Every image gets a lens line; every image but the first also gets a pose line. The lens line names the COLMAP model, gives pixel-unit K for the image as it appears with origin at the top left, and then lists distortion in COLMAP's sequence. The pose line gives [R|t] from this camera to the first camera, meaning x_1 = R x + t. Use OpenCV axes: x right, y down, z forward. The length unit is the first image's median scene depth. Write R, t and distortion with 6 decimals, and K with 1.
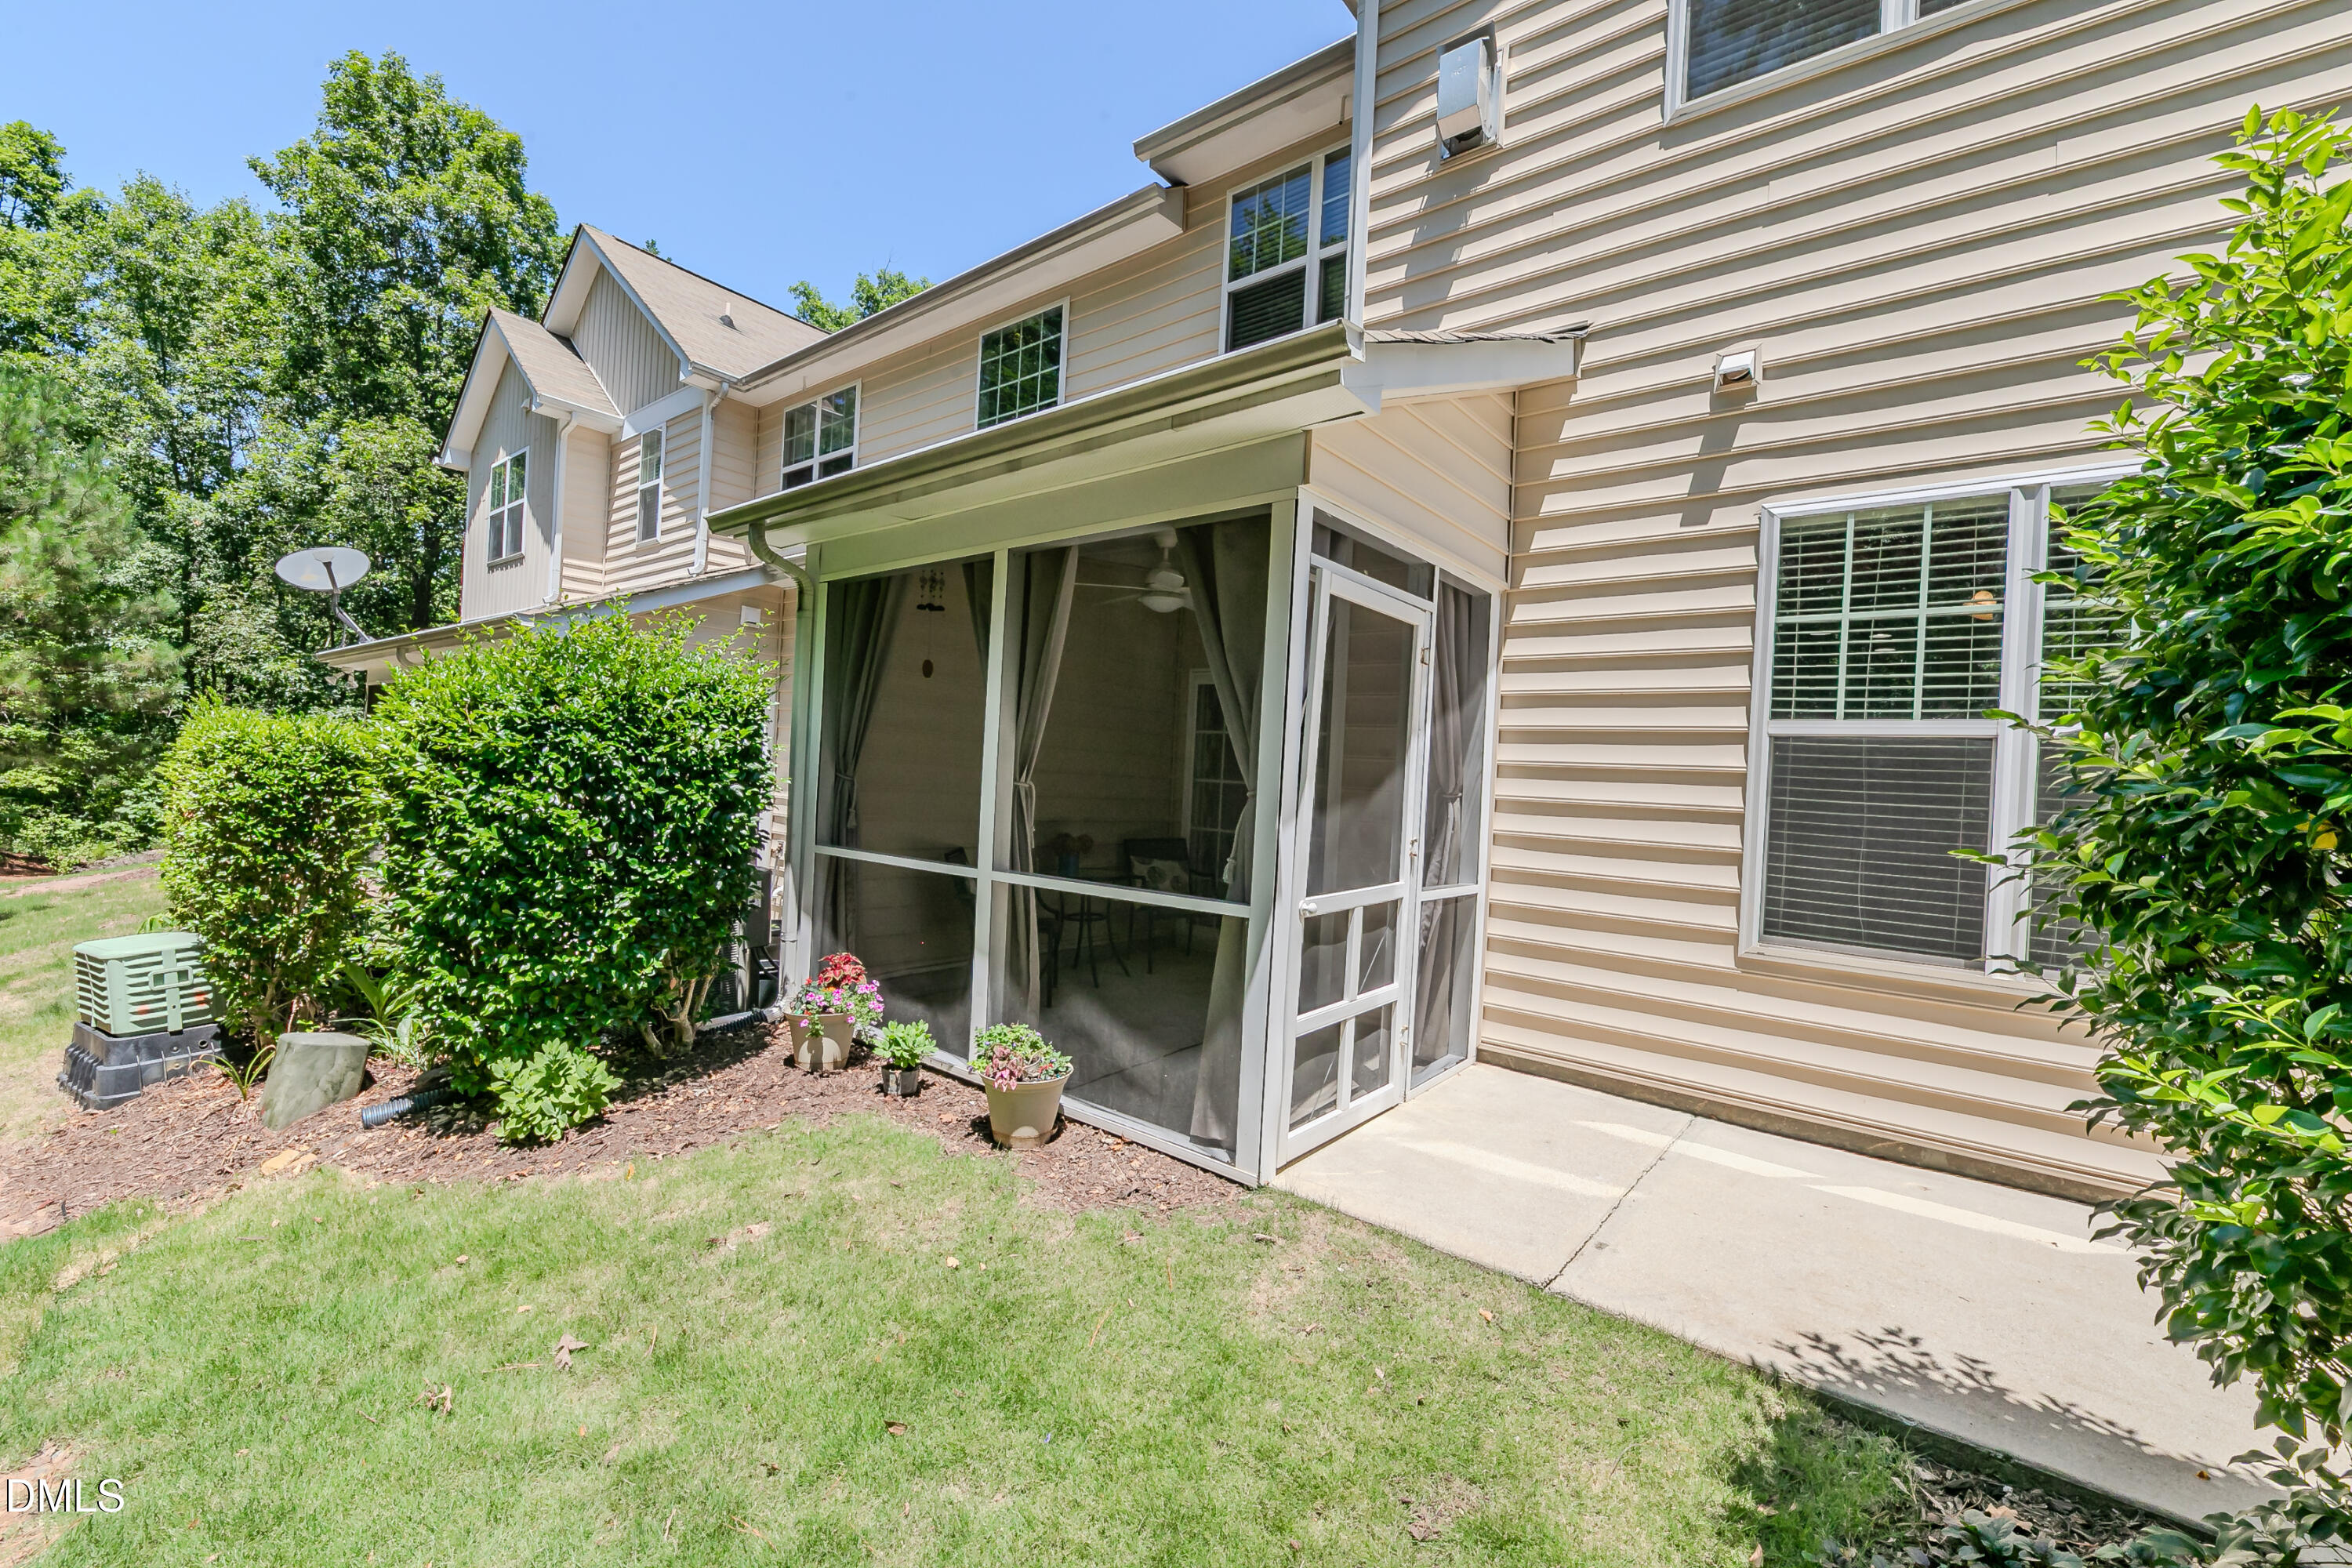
lens RADIAL K [[938.2, 0, 1181.2], [0, 938.2, 780.4], [0, 0, 1]] dist [0.000717, -0.001176]
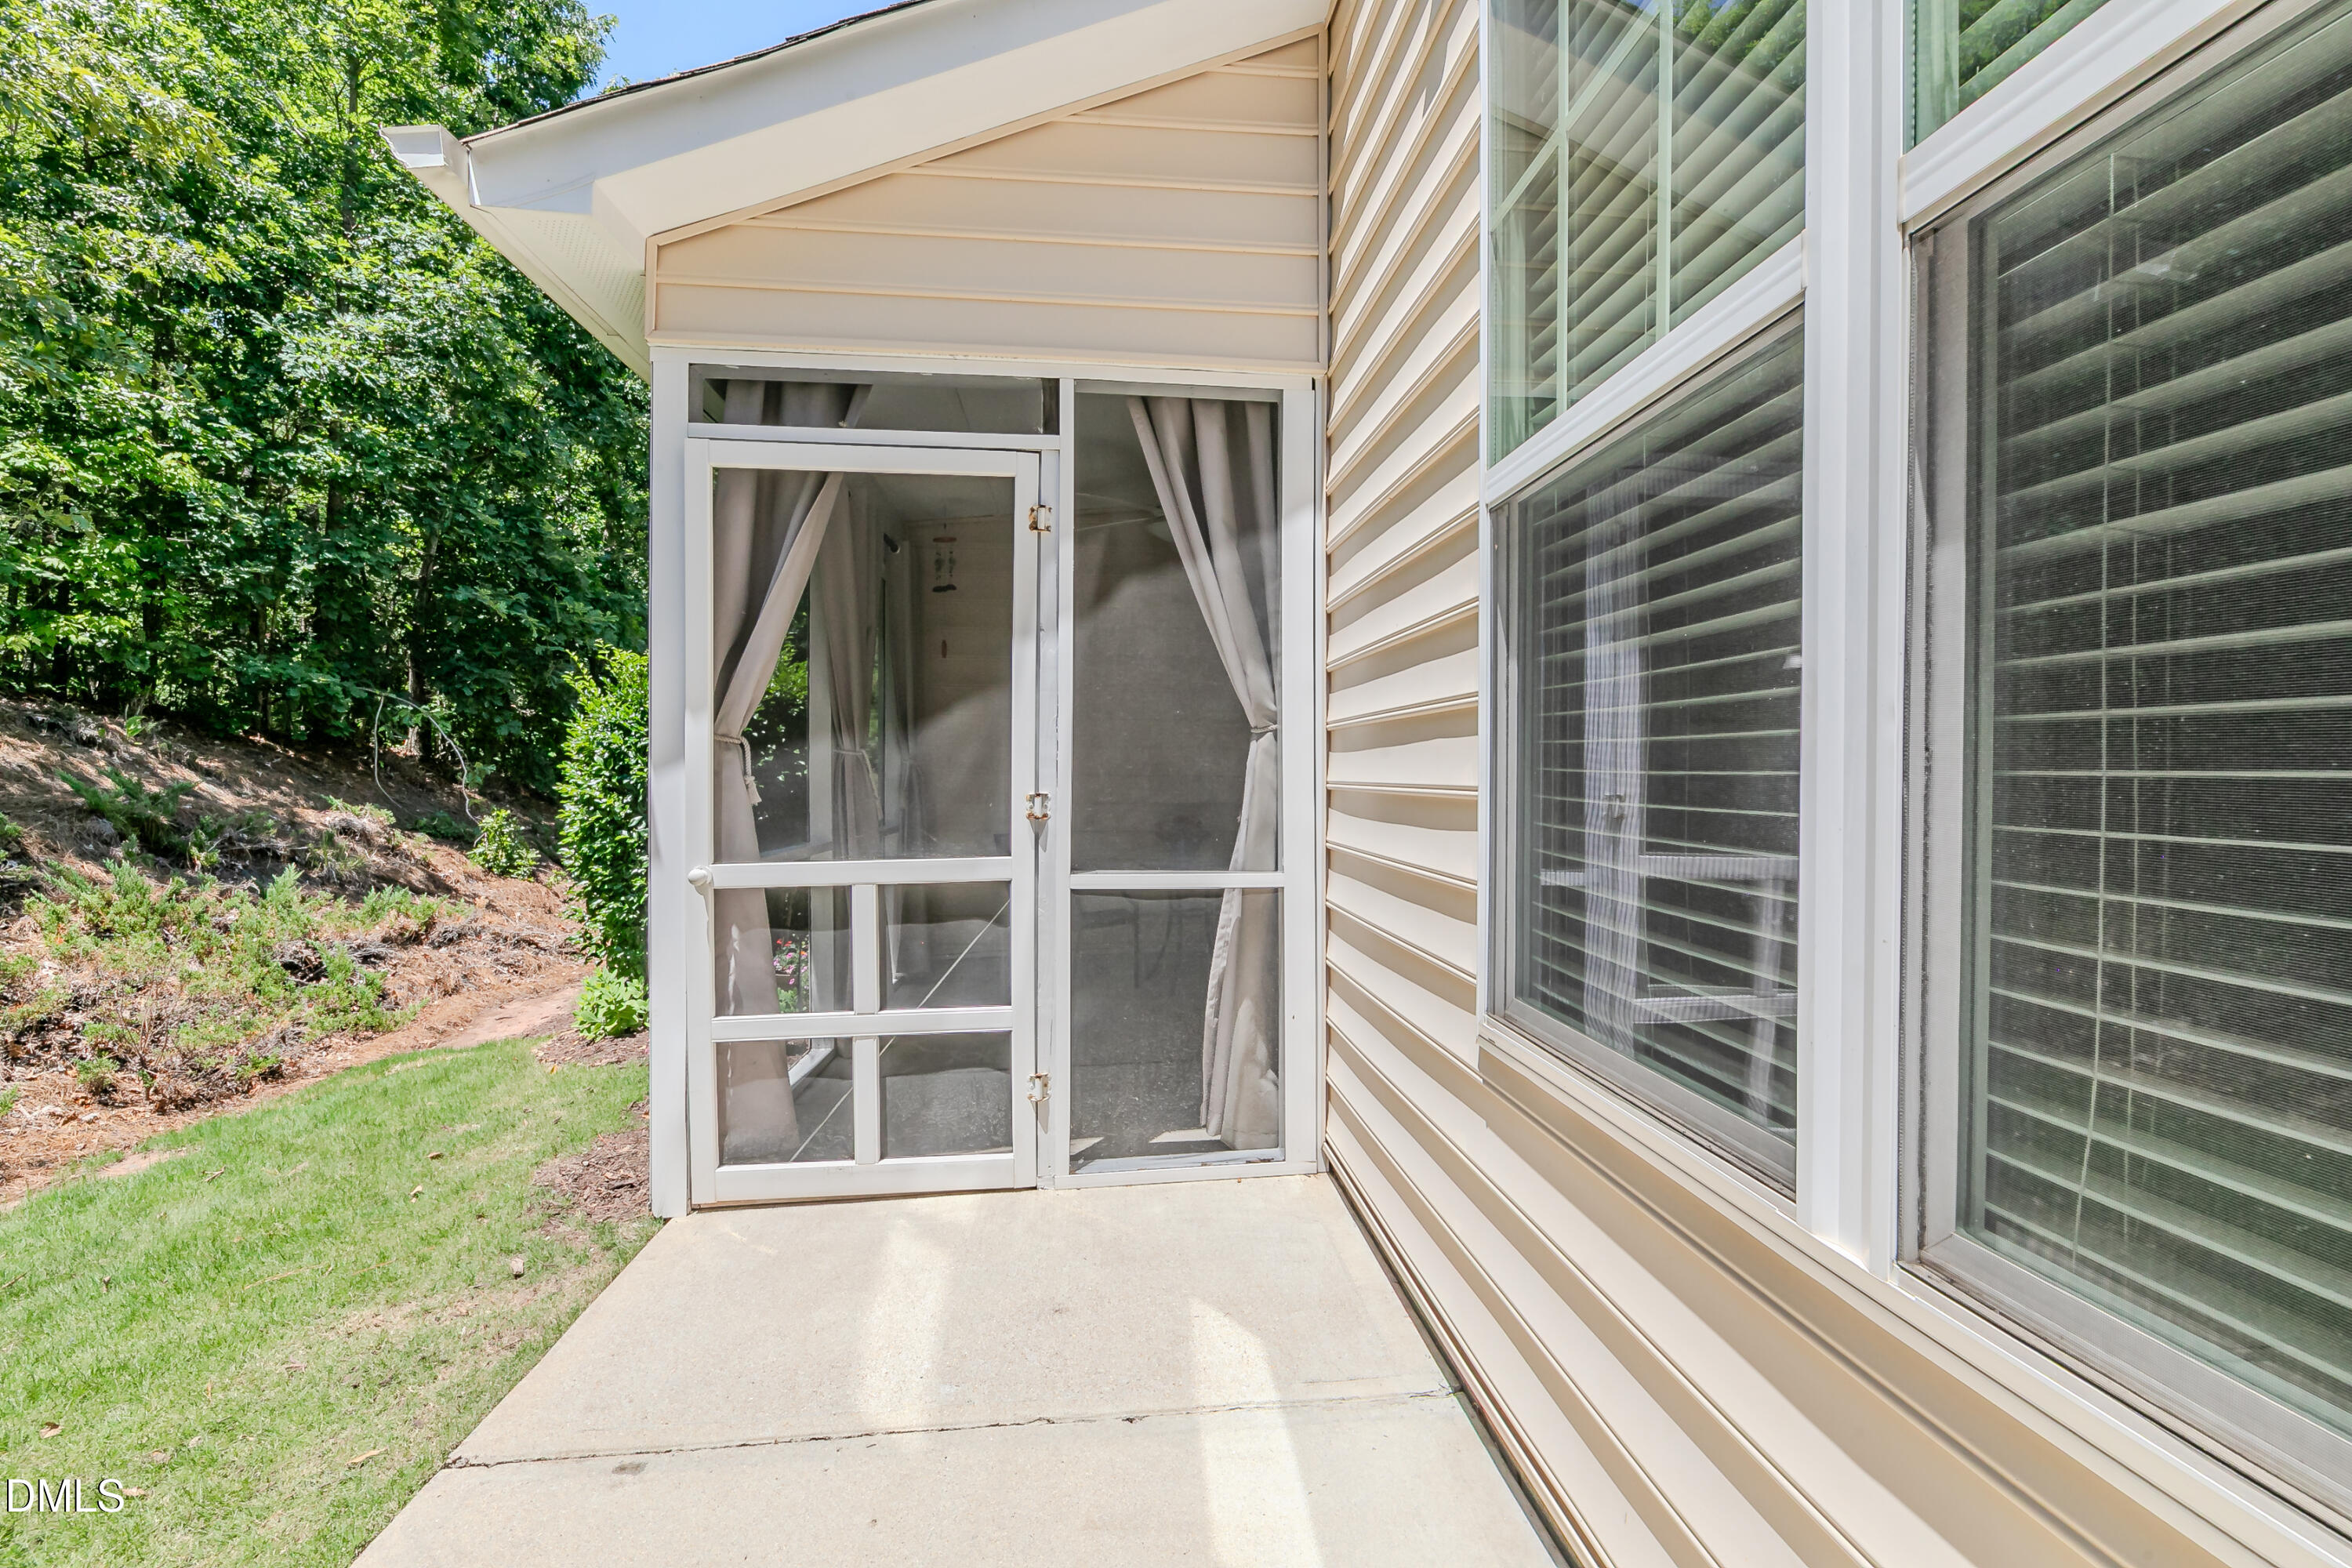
lens RADIAL K [[938.2, 0, 1181.0], [0, 938.2, 785.0], [0, 0, 1]] dist [0.000717, -0.001176]
pose [[0.706780, -0.045578, -0.705964, 0.834868], [0.032233, 0.998961, -0.032223, 0.085565], [0.706699, 0.000019, 0.707515, 0.632378]]
